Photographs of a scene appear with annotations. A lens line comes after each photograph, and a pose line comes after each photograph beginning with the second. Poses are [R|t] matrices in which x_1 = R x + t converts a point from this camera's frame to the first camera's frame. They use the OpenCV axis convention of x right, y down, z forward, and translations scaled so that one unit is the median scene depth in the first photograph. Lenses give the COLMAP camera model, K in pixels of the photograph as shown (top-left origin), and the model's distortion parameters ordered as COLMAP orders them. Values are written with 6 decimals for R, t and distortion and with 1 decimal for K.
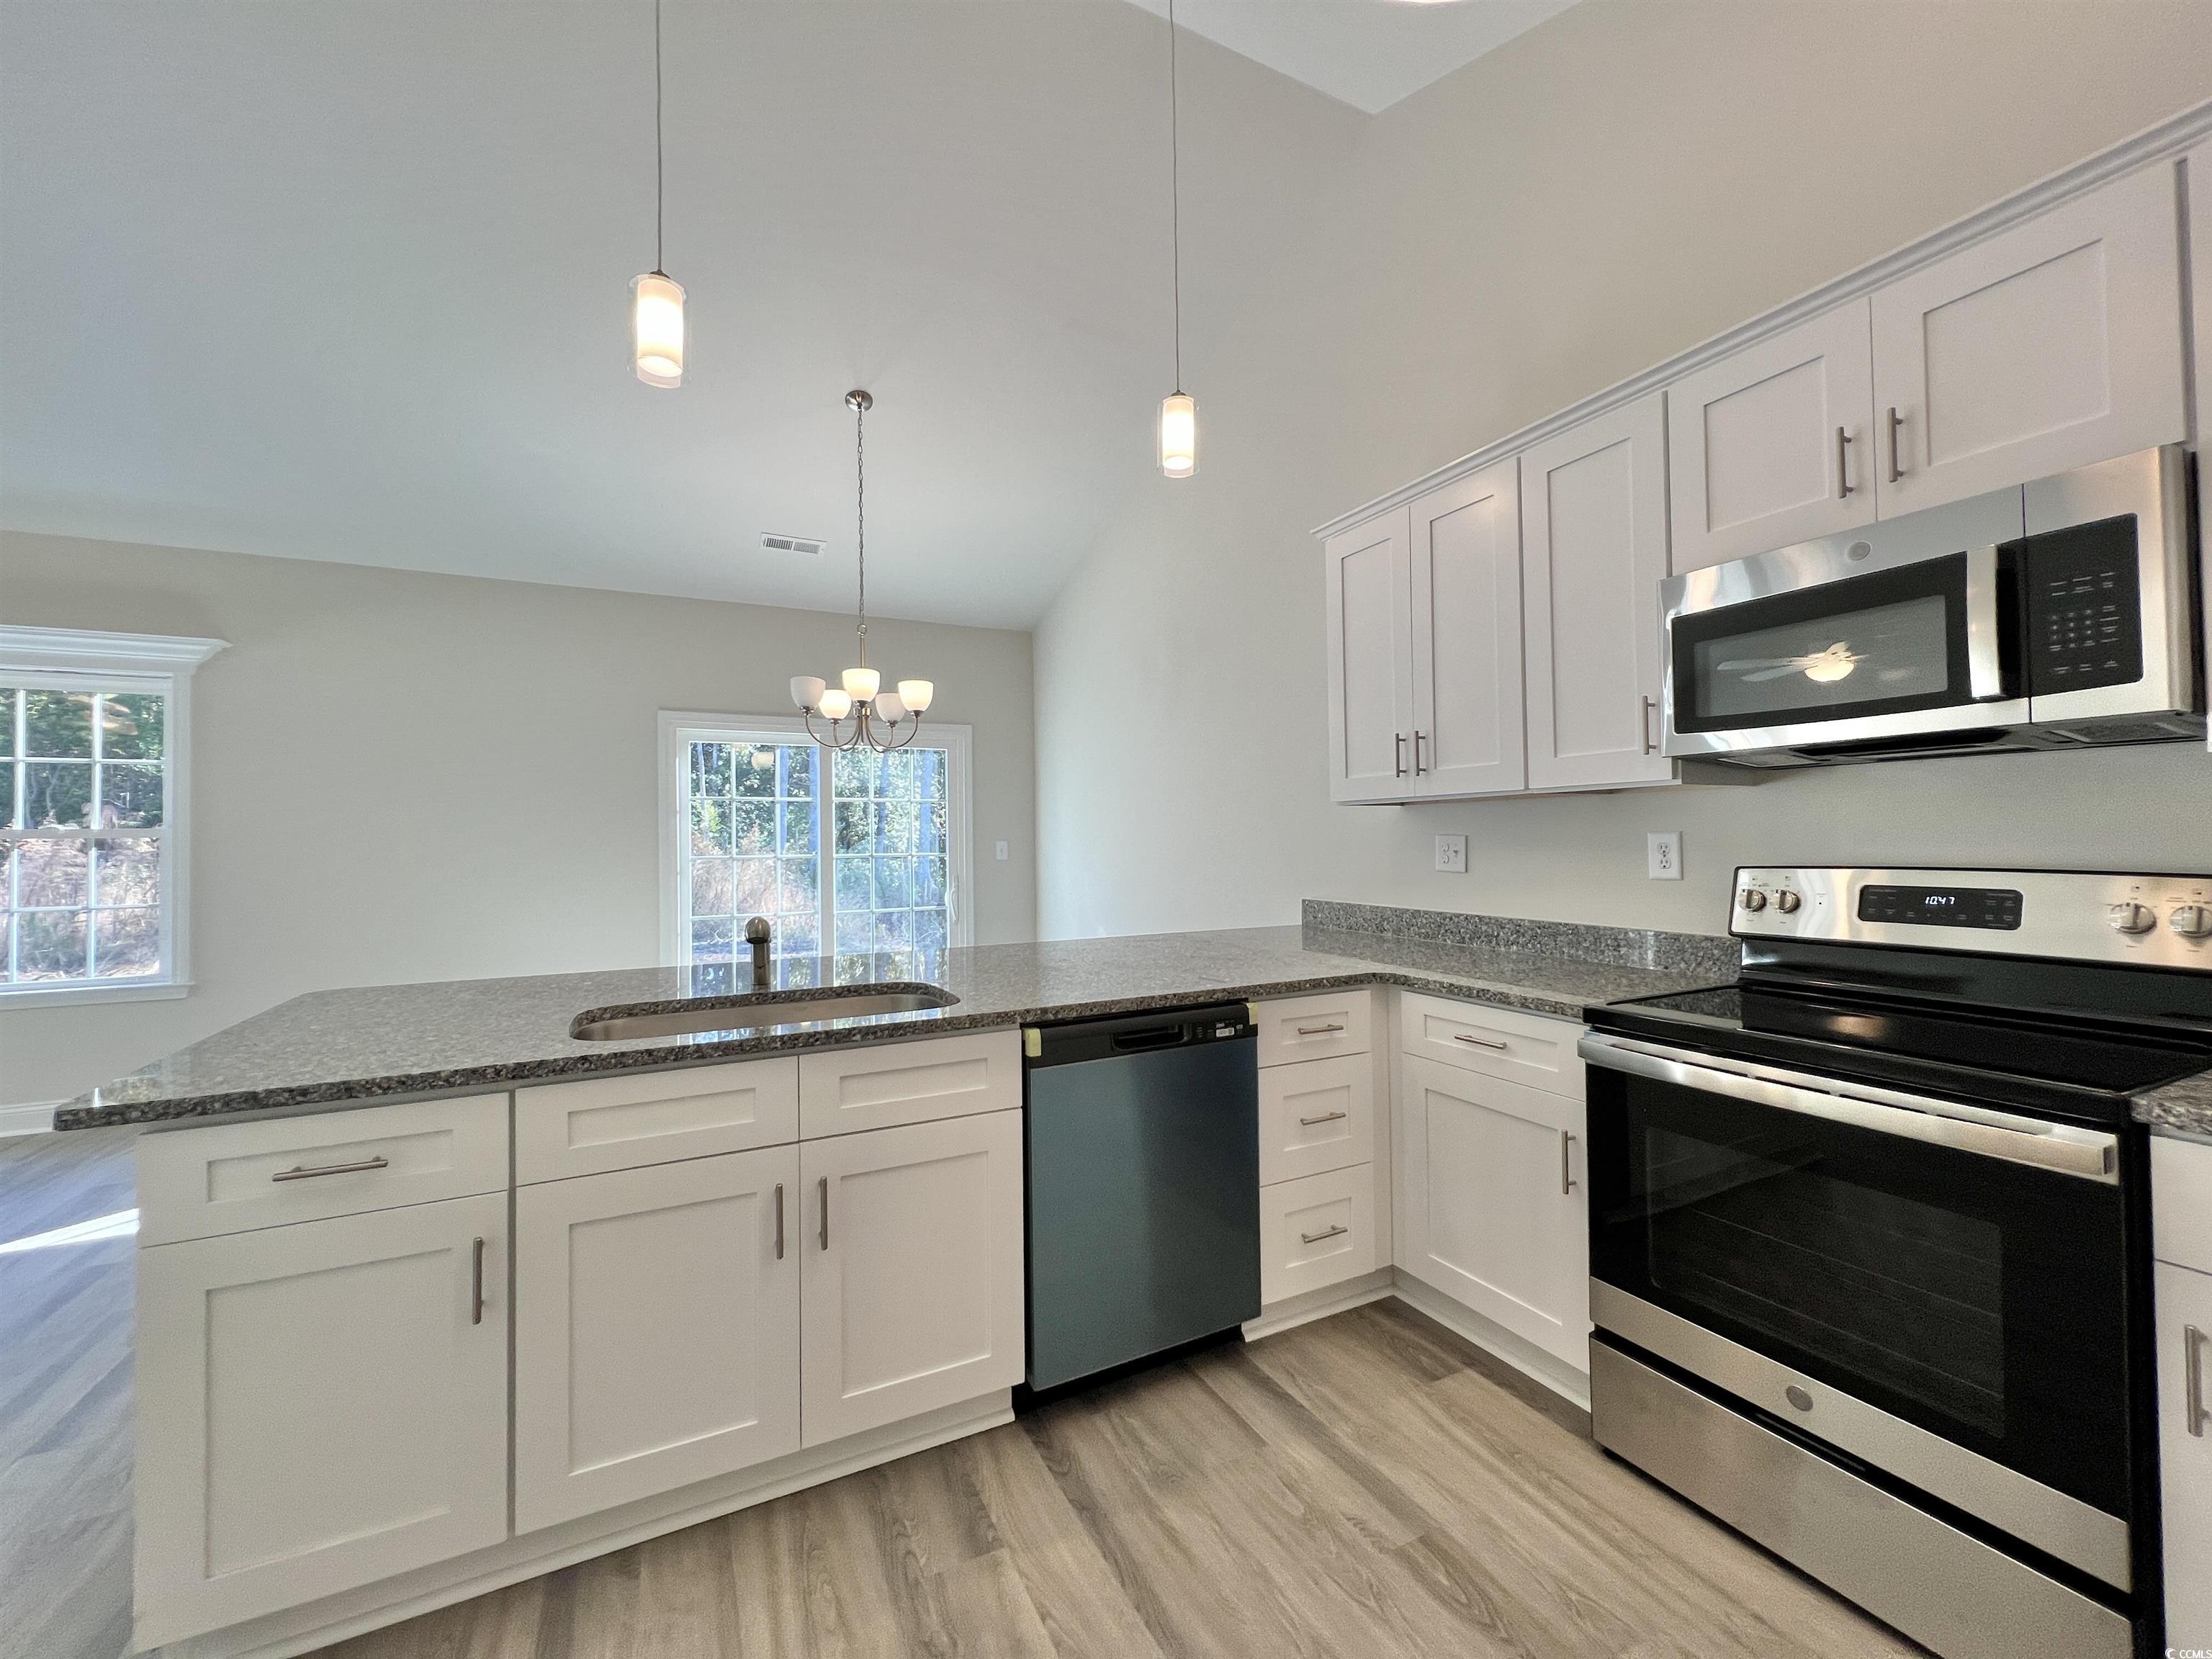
lens RADIAL K [[883.3, 0, 1096.1], [0, 883.3, 827.2], [0, 0, 1]] dist [-0.000192, 0.000324]
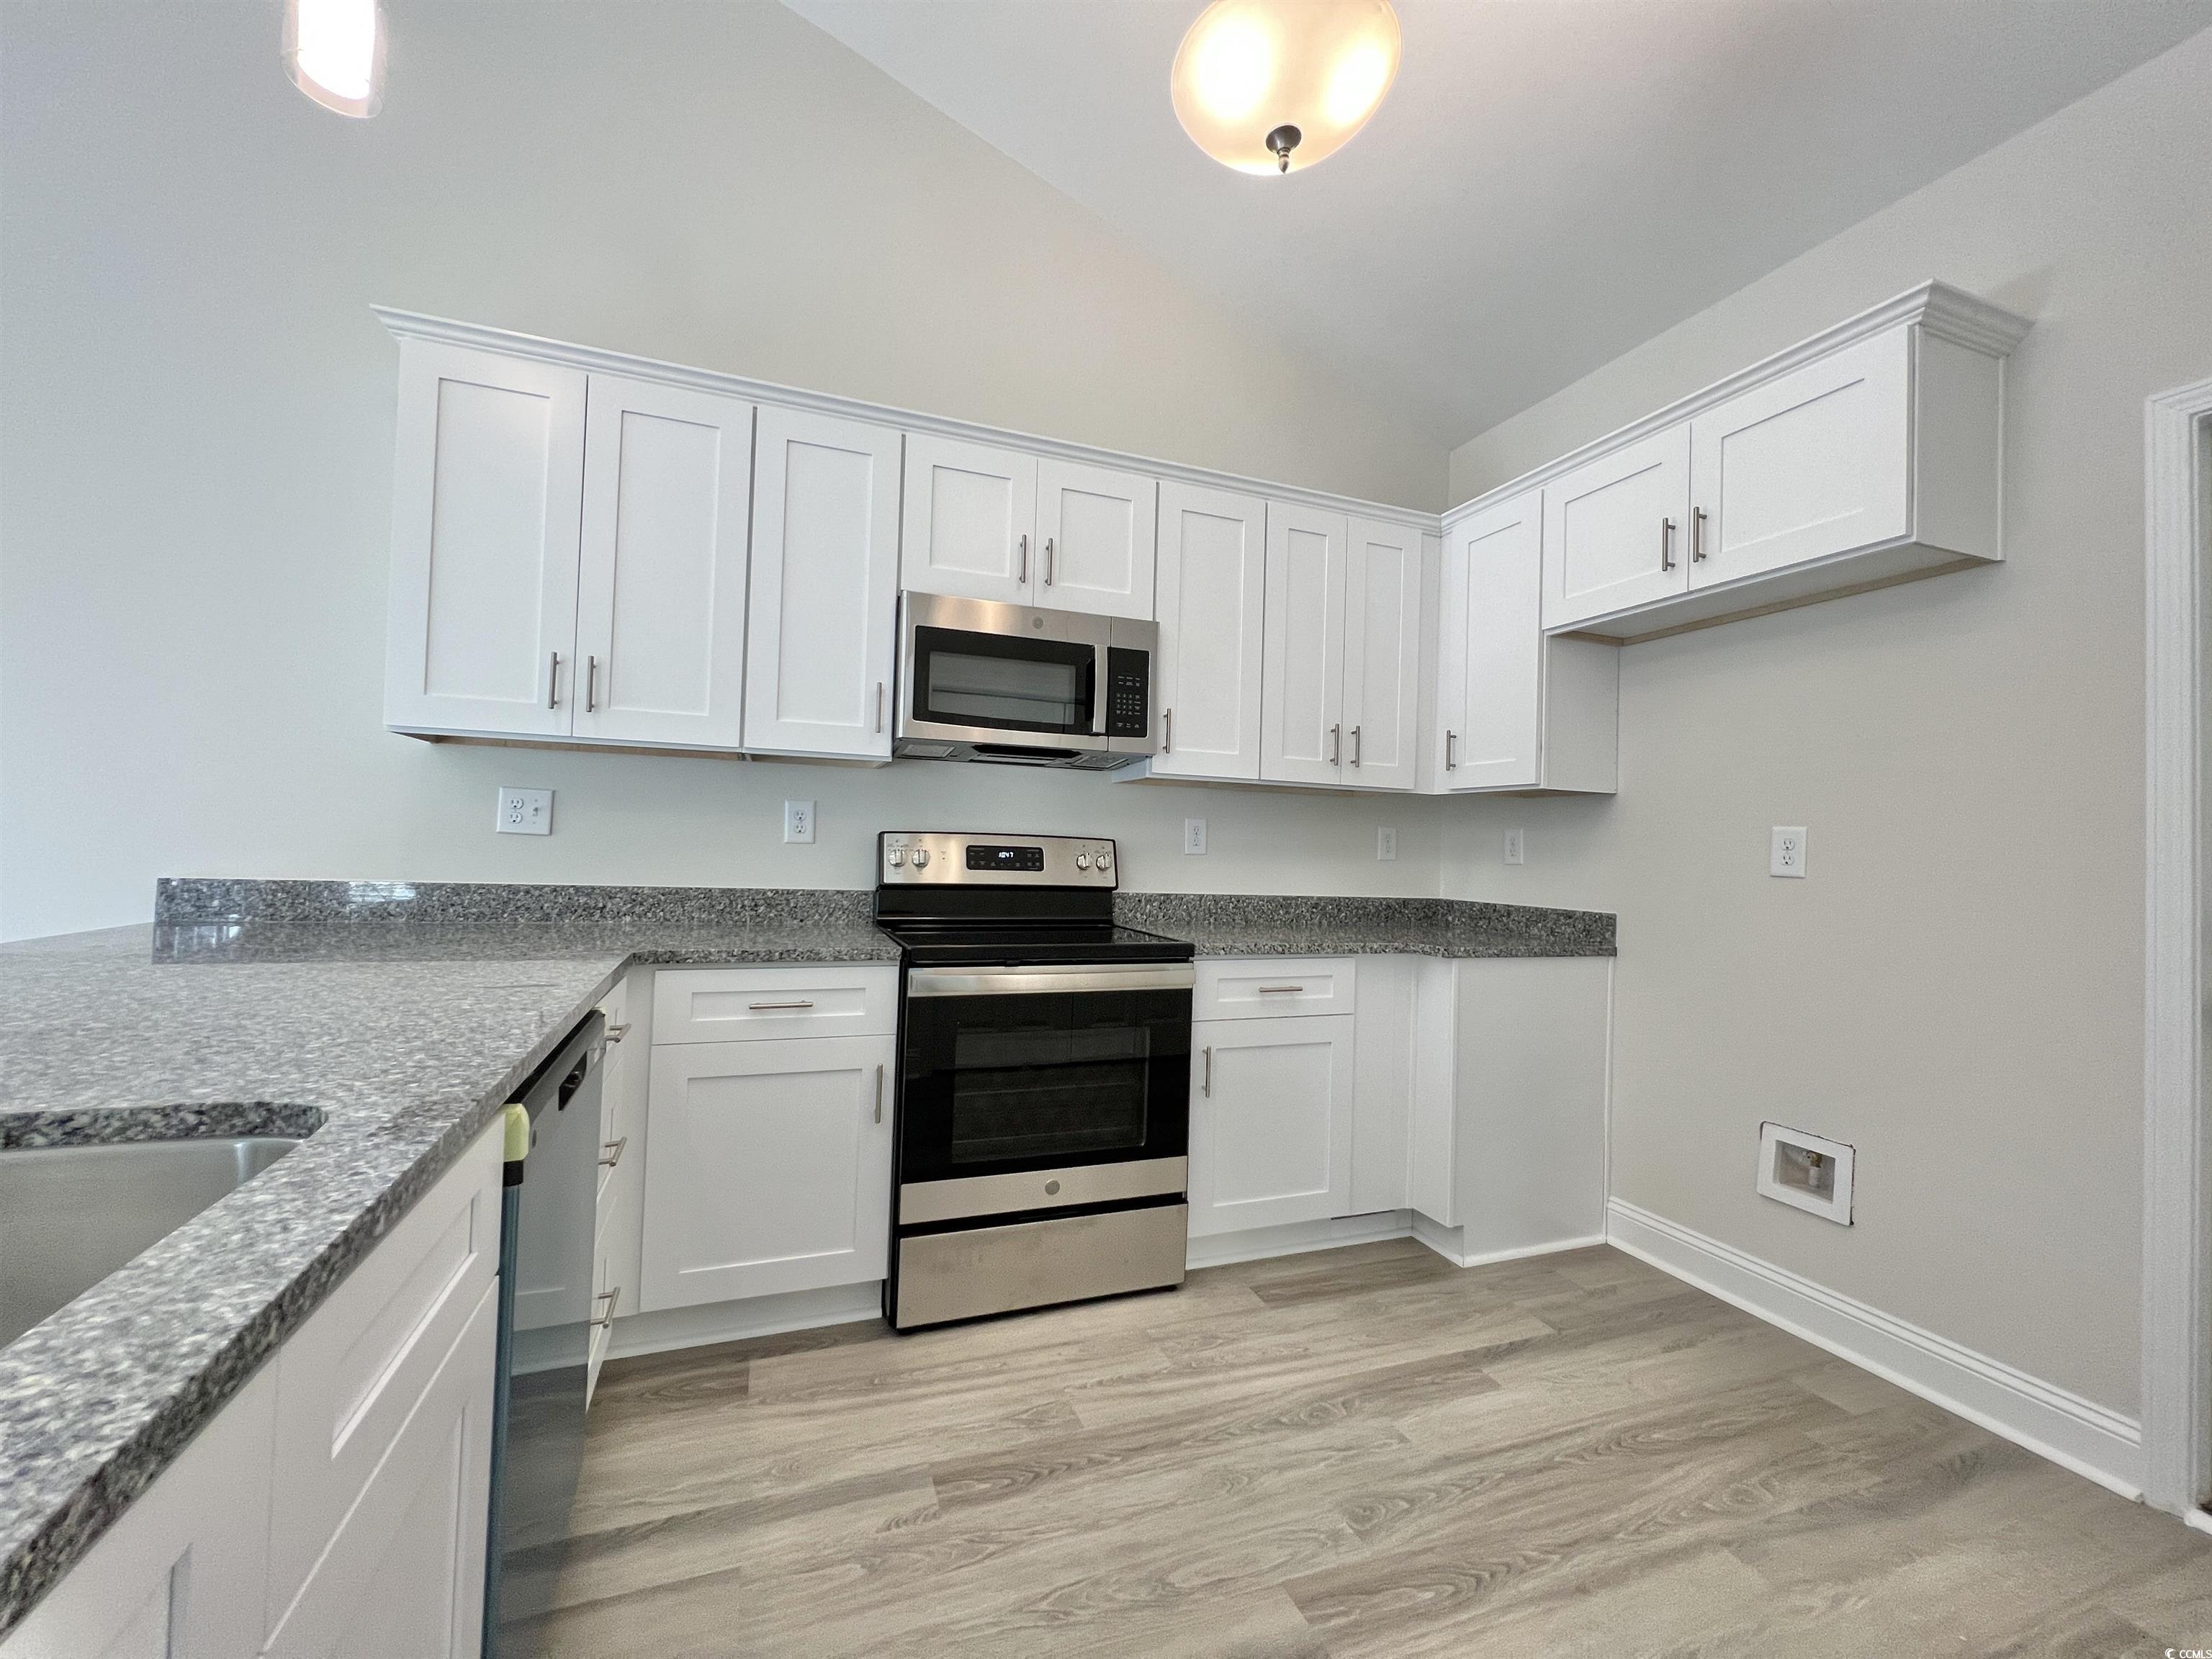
lens RADIAL K [[883.3, 0, 1096.1], [0, 883.3, 827.2], [0, 0, 1]] dist [-0.000192, 0.000324]
pose [[0.110135, 0.036283, 0.993254, -0.539264], [-0.047617, 0.998379, -0.031190, 0.070441], [-0.992775, -0.043860, 0.111684, 0.625122]]
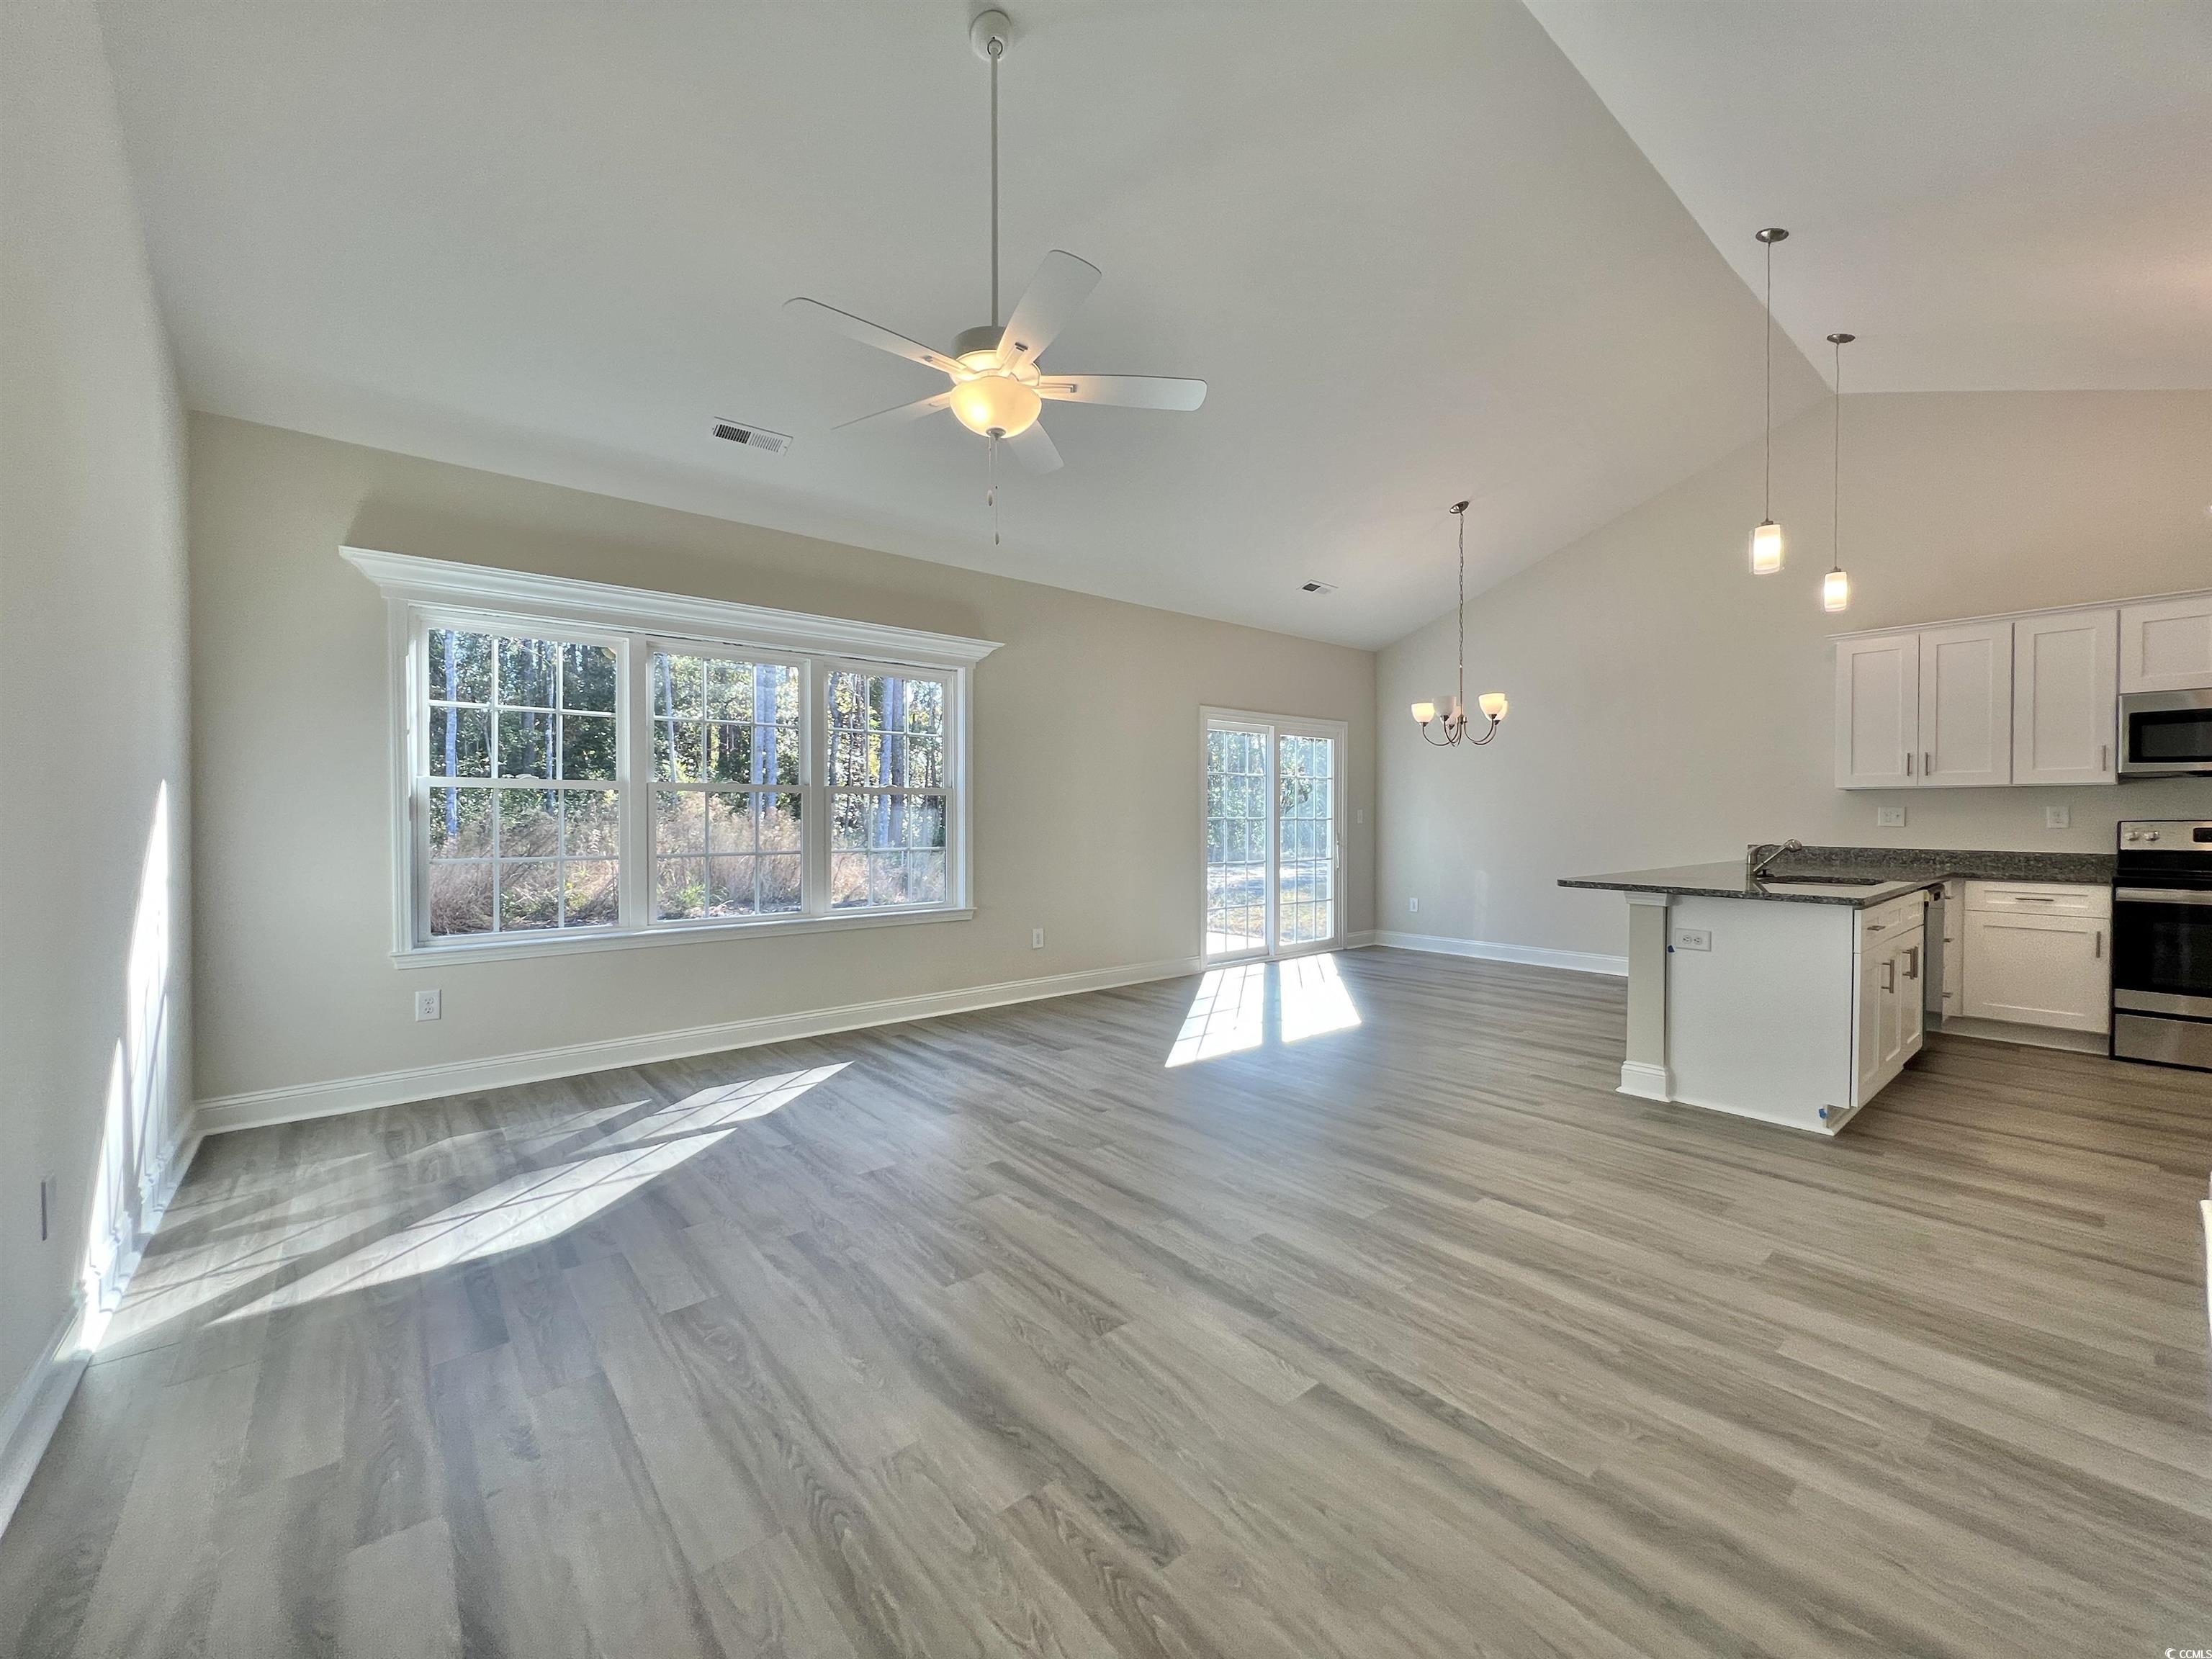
lens RADIAL K [[883.3, 0, 1096.1], [0, 883.3, 827.2], [0, 0, 1]] dist [-0.000192, 0.000324]
pose [[0.975500, 0.008969, 0.219816, -2.591525], [-0.015103, 0.999542, 0.026241, 0.044805], [-0.219480, -0.028918, 0.975188, -0.699041]]
